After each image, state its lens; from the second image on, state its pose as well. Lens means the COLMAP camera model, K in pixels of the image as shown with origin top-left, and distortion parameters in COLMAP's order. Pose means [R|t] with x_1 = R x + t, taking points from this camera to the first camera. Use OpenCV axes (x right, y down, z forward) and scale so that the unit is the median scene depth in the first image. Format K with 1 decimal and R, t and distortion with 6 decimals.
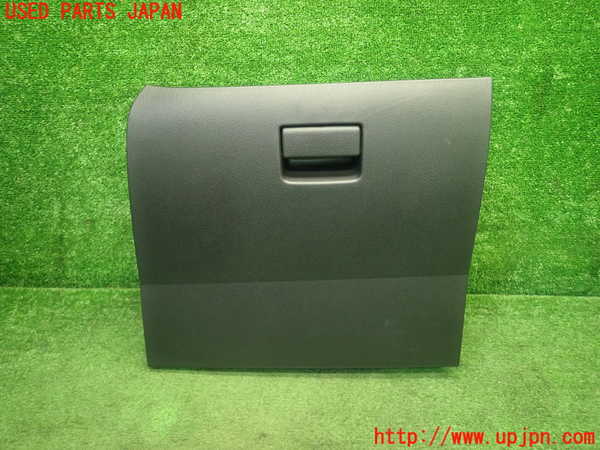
lens RADIAL K [[435.6, 0, 300.4], [0, 435.6, 225.8], [0, 0, 1]] dist [0.004368, -0.003327]
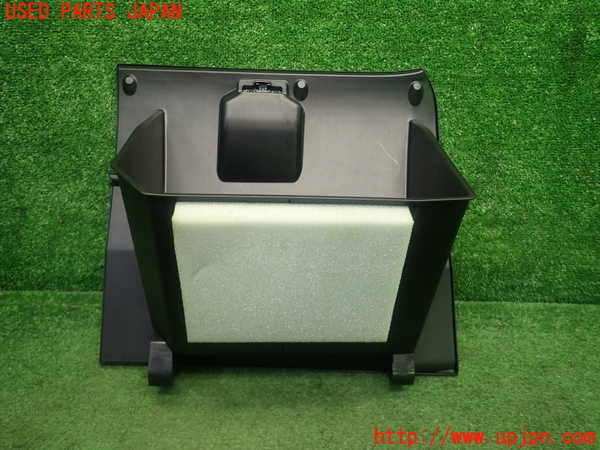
lens RADIAL K [[435.6, 0, 300.4], [0, 435.6, 225.0], [0, 0, 1]] dist [0.004368, -0.003327]
pose [[0.999737, 0.010232, 0.020542, 0.029290], [-0.010209, 0.999947, -0.001249, 0.015618], [-0.020554, 0.001039, 0.999788, 0.181109]]
